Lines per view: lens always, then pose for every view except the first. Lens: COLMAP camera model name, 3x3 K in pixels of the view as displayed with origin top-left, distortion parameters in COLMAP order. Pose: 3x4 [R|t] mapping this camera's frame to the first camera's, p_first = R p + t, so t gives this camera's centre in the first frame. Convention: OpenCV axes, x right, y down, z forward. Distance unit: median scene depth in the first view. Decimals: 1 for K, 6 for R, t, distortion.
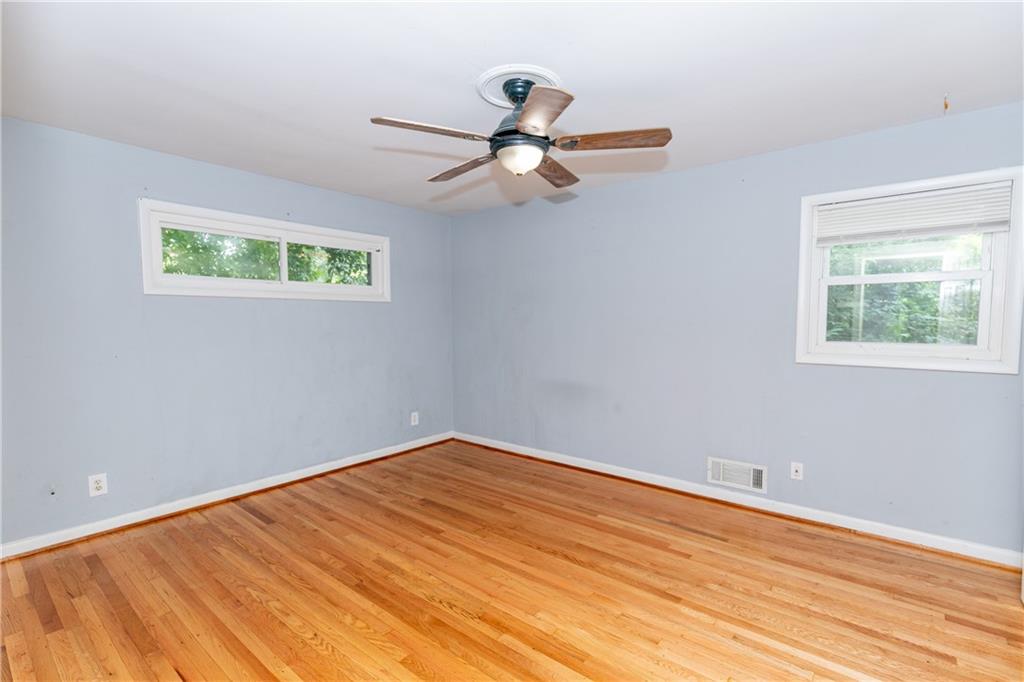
lens RADIAL K [[465.5, 0, 516.0], [0, 465.5, 343.3], [0, 0, 1]] dist [0.007813, -0.000168]
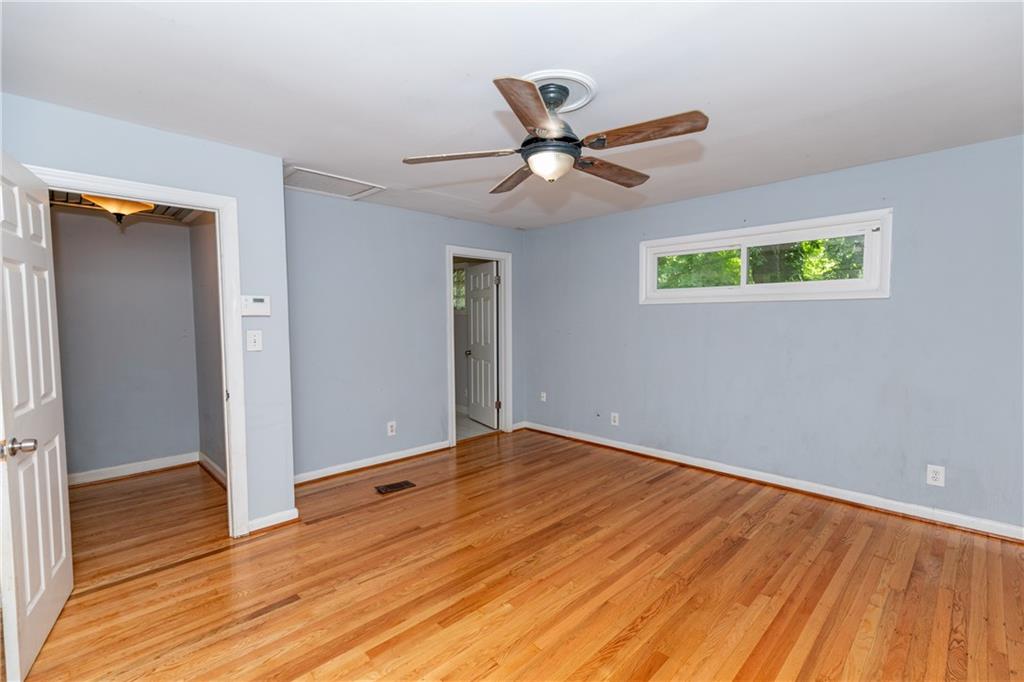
lens RADIAL K [[465.5, 0, 532.1], [0, 465.5, 343.9], [0, 0, 1]] dist [0.007813, -0.000168]
pose [[-0.071441, 0.059186, -0.995687, 0.661536], [-0.051235, 0.996702, 0.062923, -0.048231], [0.996128, 0.055509, -0.068173, 0.682224]]
